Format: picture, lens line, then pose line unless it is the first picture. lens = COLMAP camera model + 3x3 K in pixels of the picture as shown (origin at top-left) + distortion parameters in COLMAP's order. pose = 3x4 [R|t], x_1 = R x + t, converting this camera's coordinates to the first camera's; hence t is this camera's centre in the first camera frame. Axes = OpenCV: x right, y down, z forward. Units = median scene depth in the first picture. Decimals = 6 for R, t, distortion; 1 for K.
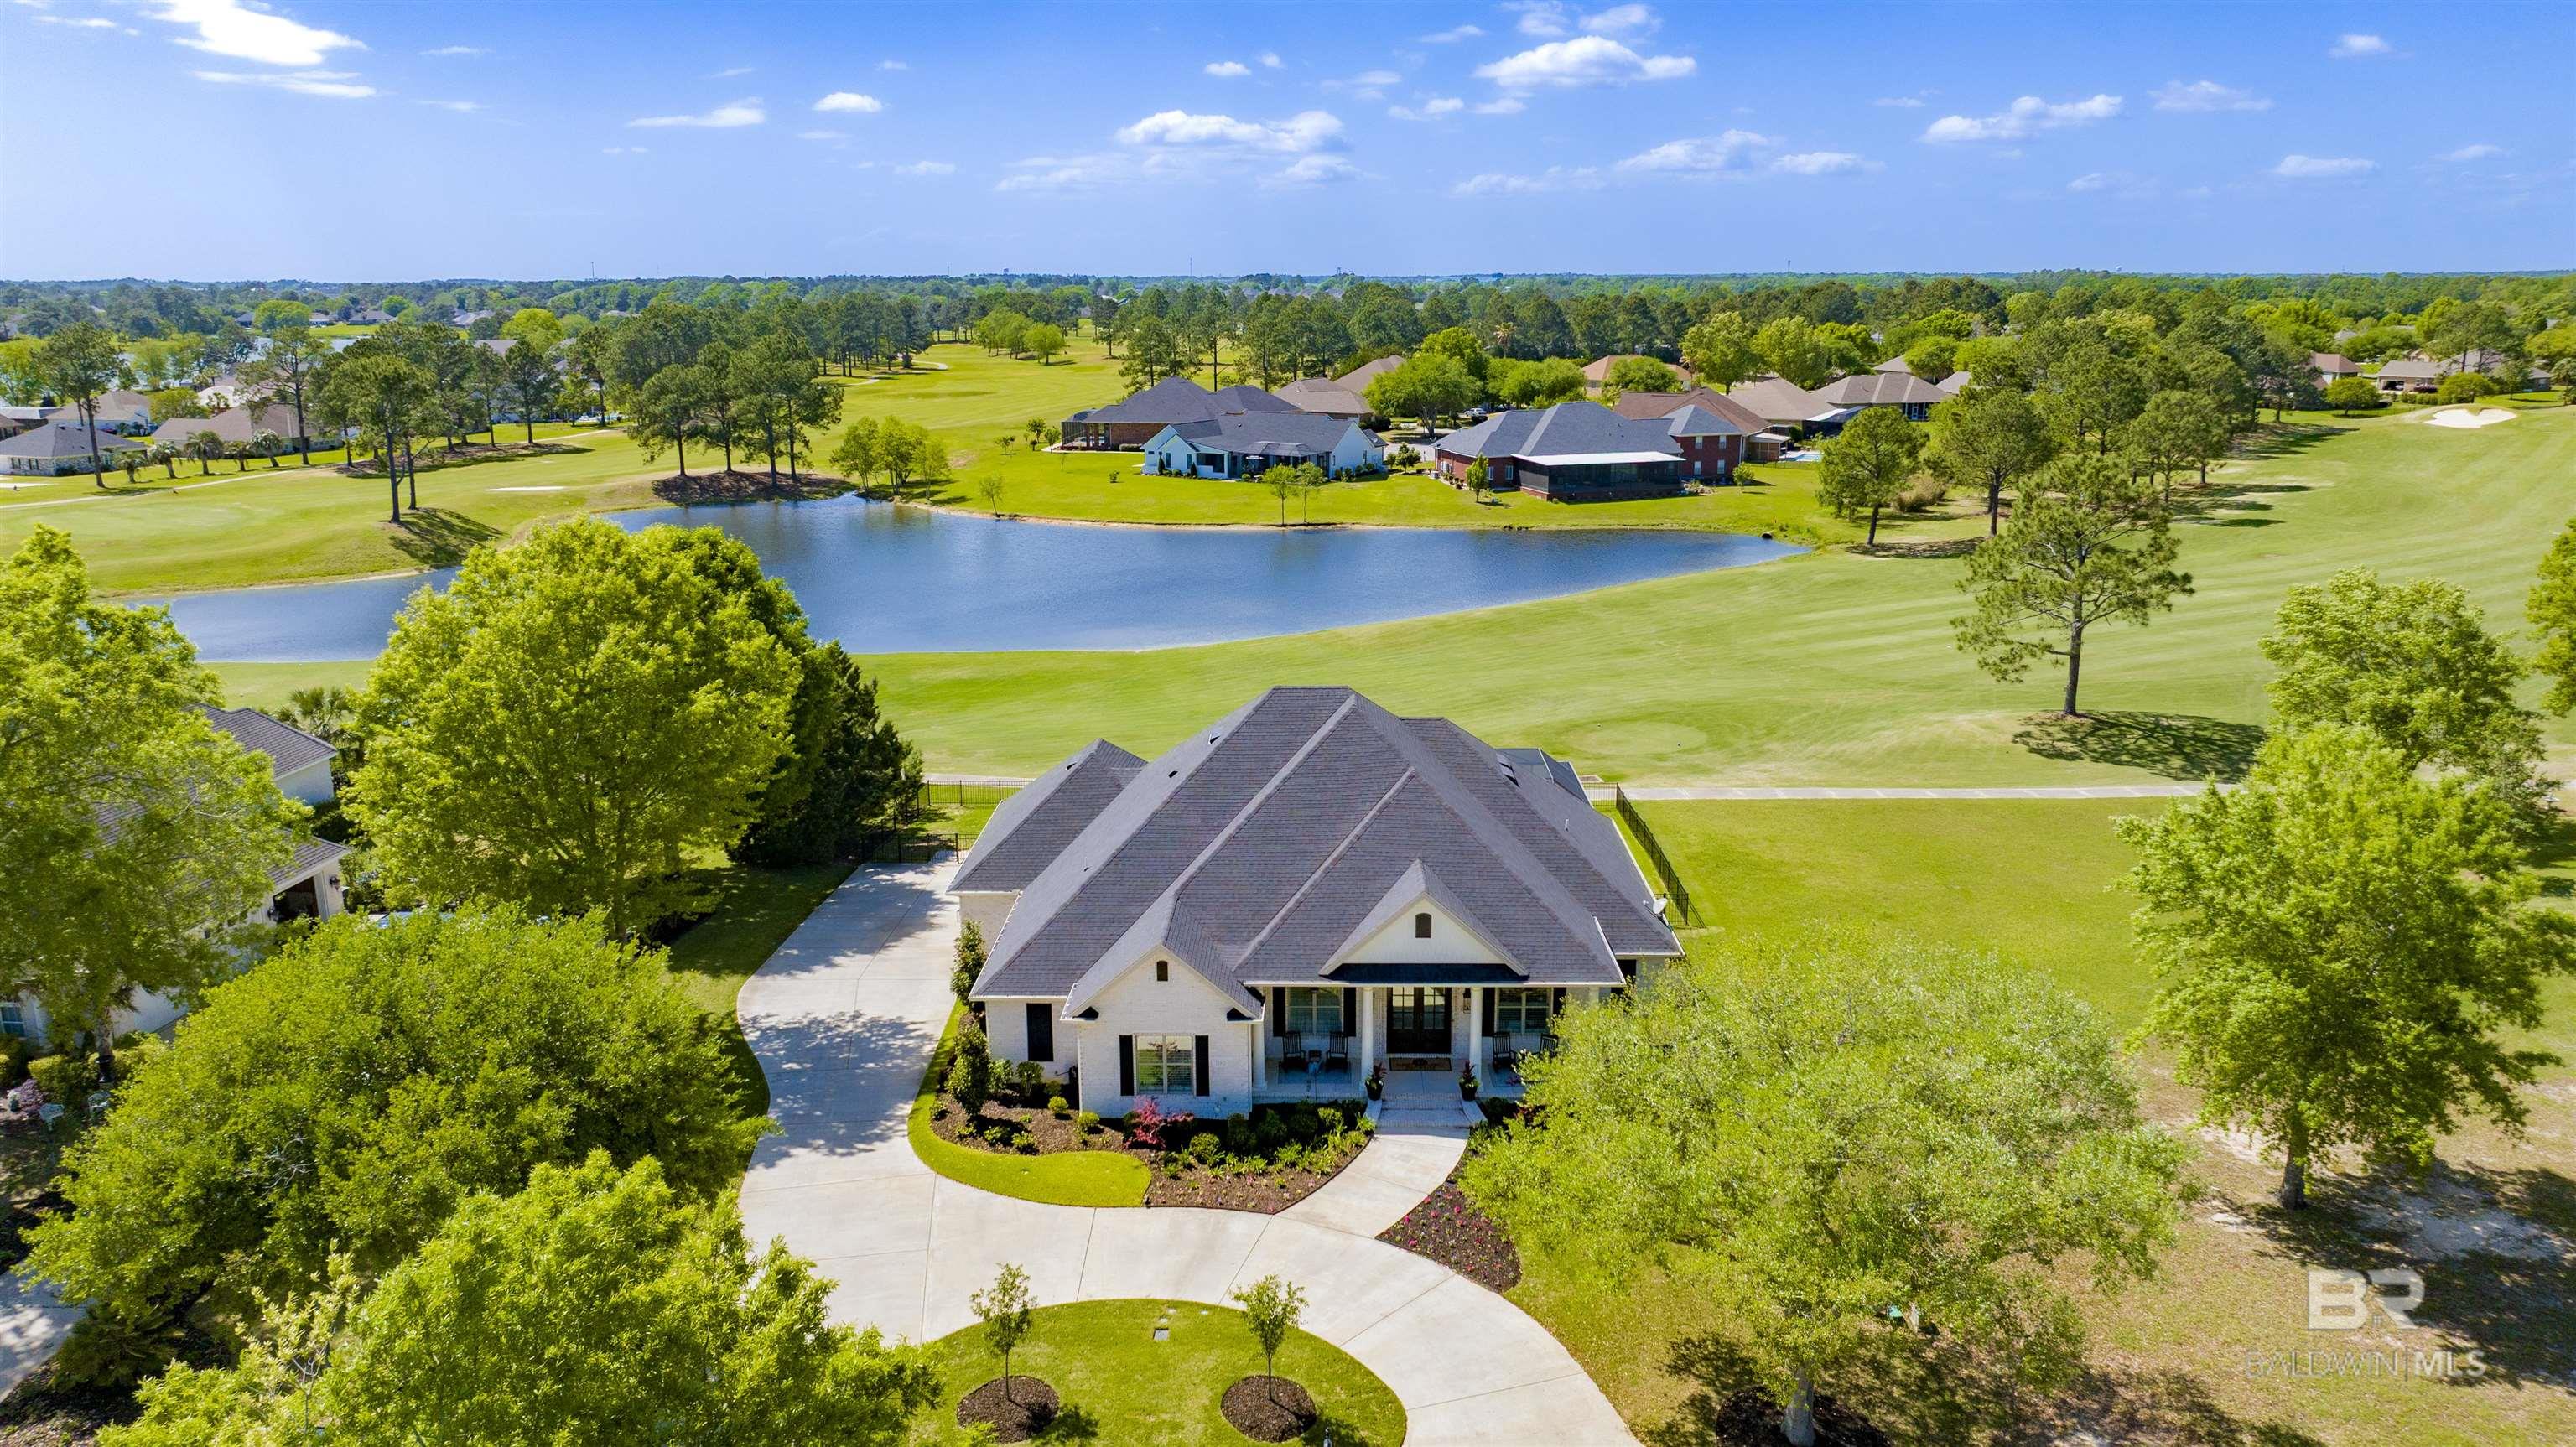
lens RADIAL K [[1882.0, 0, 1288.0], [0, 1882.0, 723.5], [0, 0, 1]] dist [-0.025013, -0.002786]
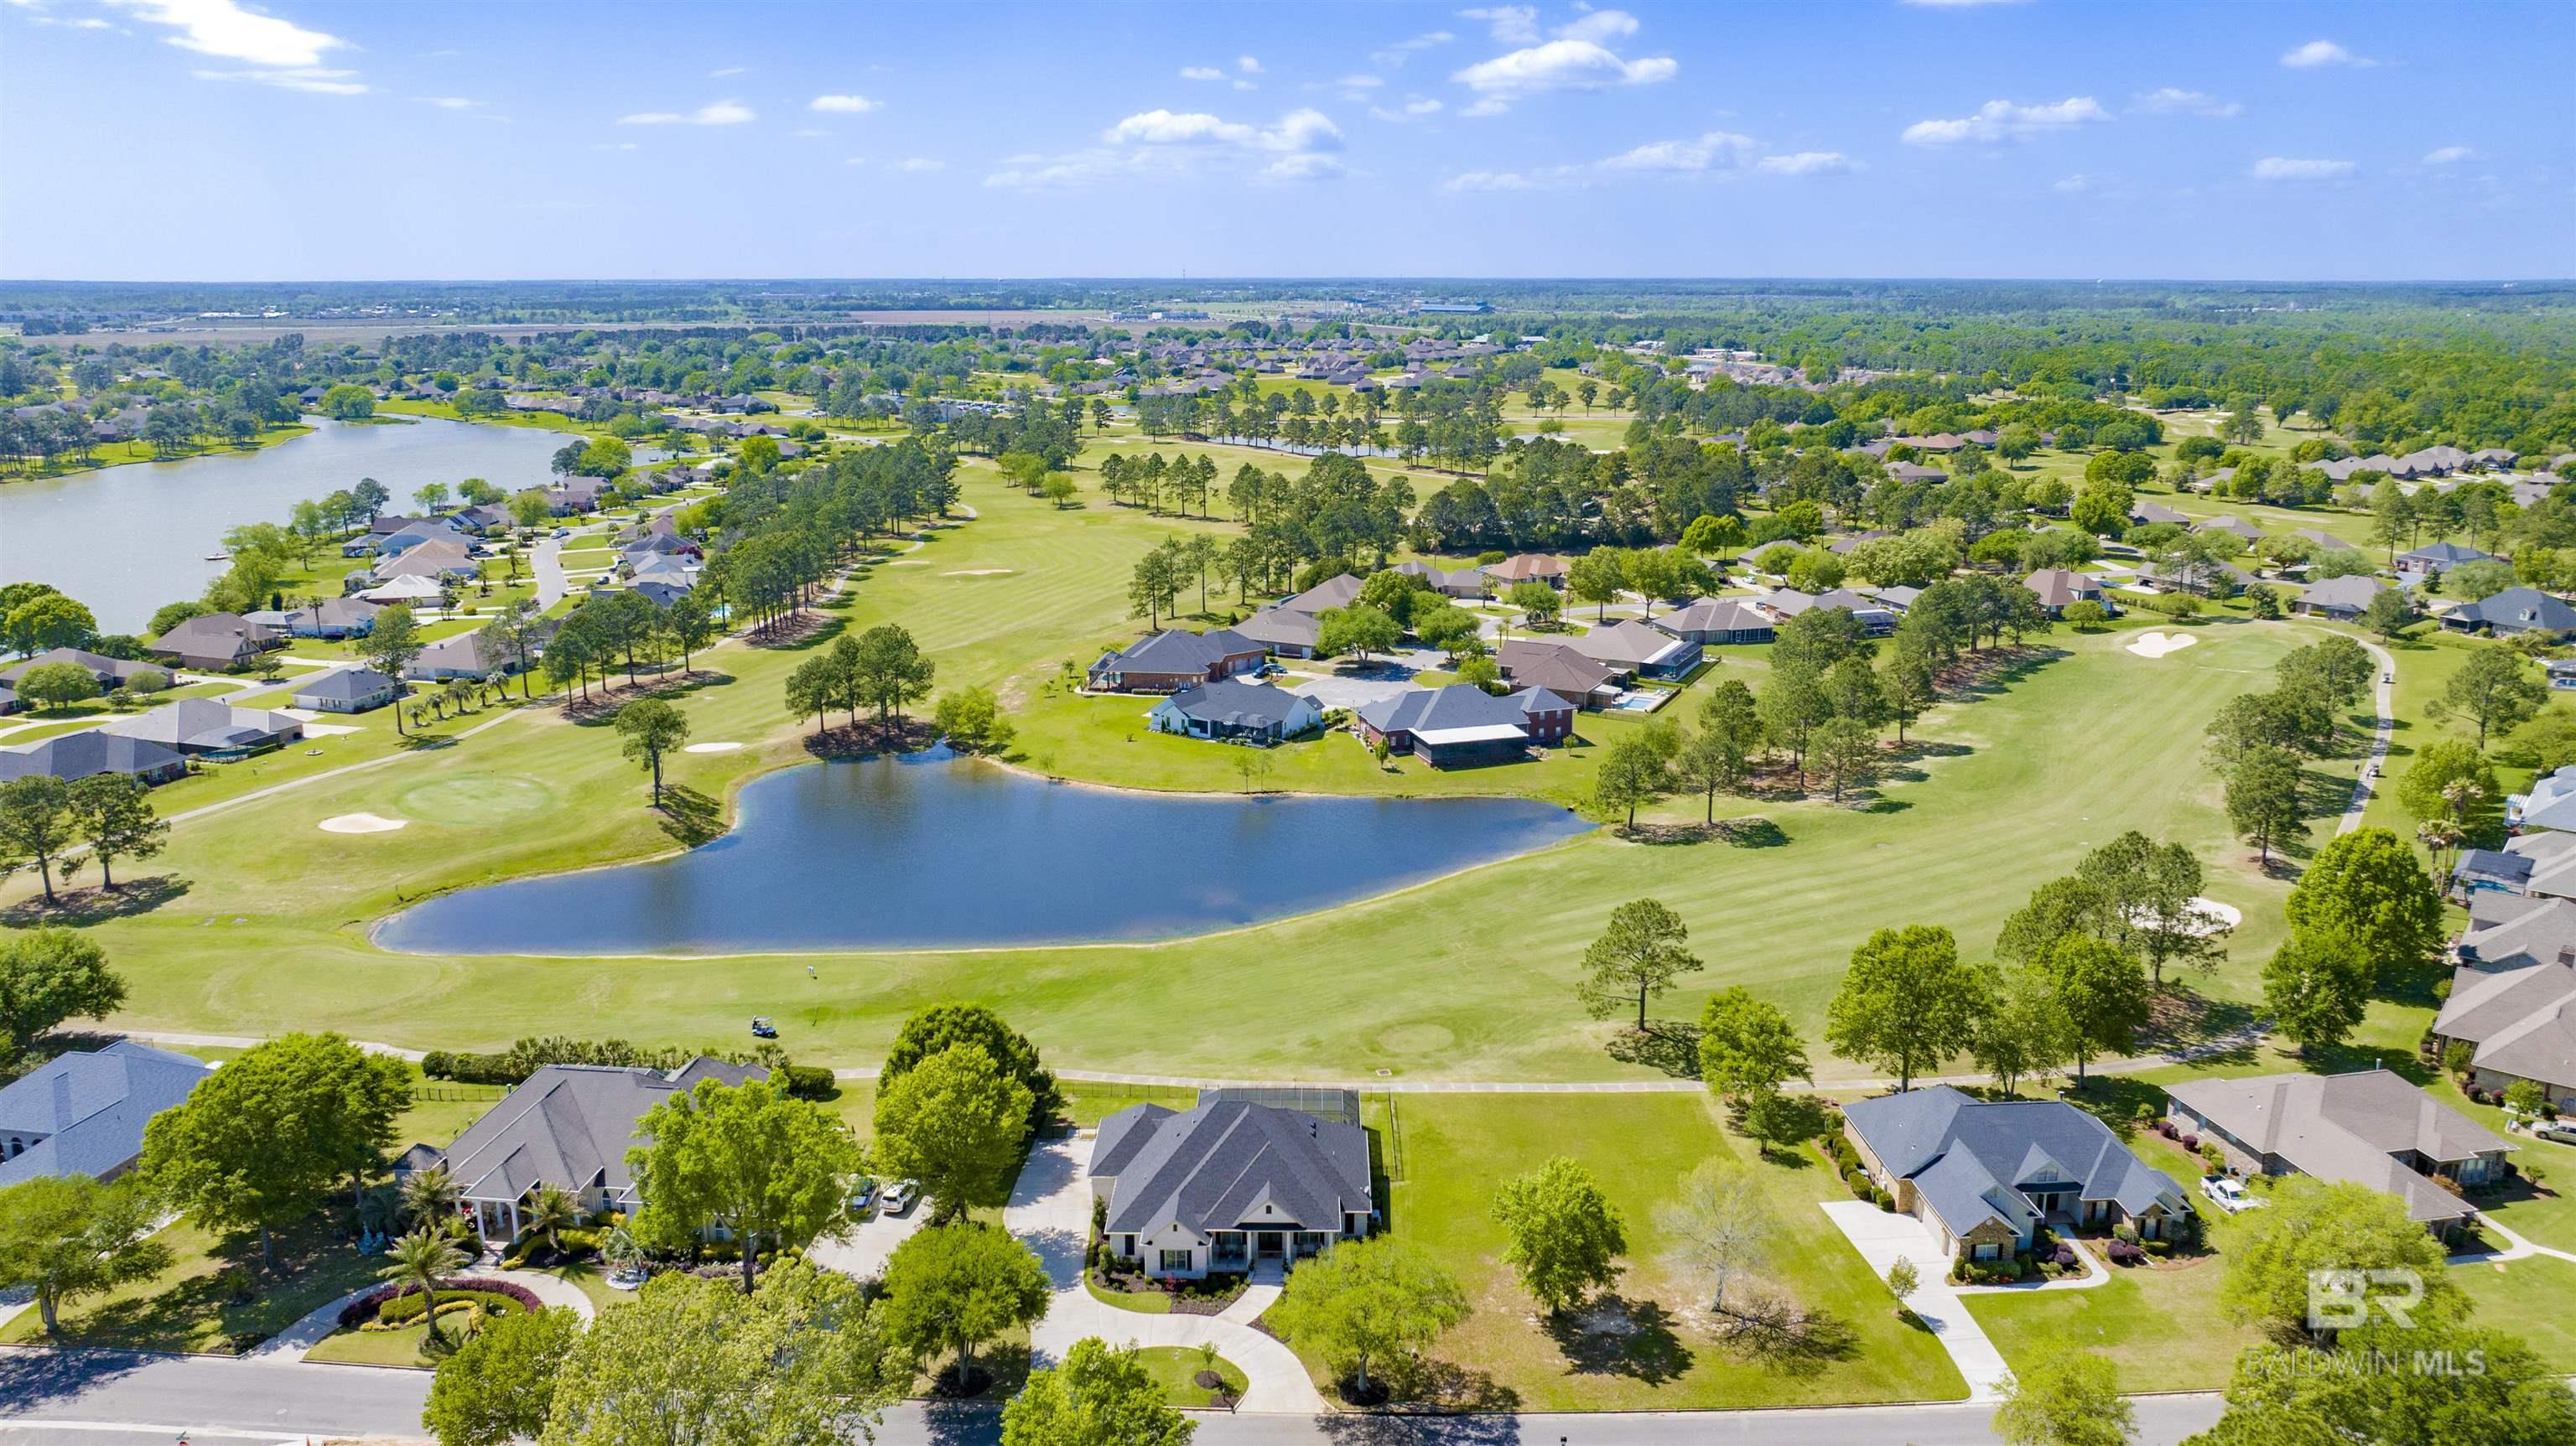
lens RADIAL K [[1881.9, 0, 1288.0], [0, 1881.9, 723.0], [0, 0, 1]] dist [-0.025013, -0.002786]
pose [[0.999983, 0.003036, 0.005065, 0.074955], [-0.003042, 0.999995, 0.001040, -0.549922], [-0.005061, -0.001055, 0.999987, -1.590944]]
